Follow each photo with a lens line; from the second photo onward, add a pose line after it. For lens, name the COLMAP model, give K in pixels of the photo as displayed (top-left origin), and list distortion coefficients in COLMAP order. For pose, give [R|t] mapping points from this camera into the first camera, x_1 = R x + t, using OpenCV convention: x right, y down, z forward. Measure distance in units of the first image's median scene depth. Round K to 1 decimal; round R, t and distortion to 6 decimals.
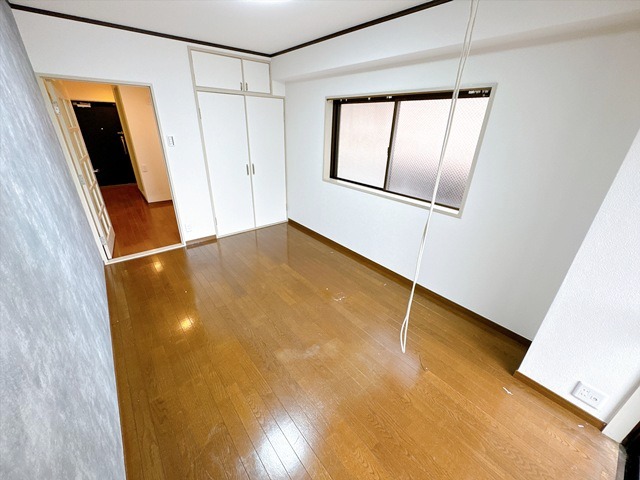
lens RADIAL K [[255.4, 0, 320.0], [0, 255.4, 240.0], [0, 0, 1]] dist [-0.006282, 0.000868]
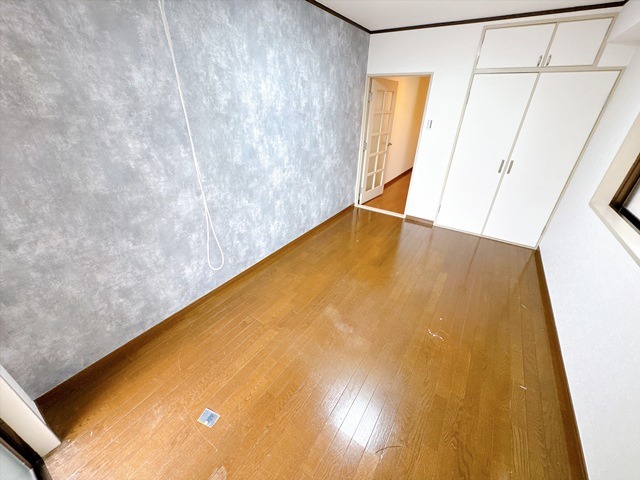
lens RADIAL K [[255.4, 0, 320.0], [0, 255.4, 240.0], [0, 0, 1]] dist [-0.006282, 0.000868]
pose [[0.294787, 0.434817, -0.850903, 0.391445], [-0.410318, 0.861798, 0.298233, -0.082219], [0.862983, 0.261226, 0.432460, 0.218871]]
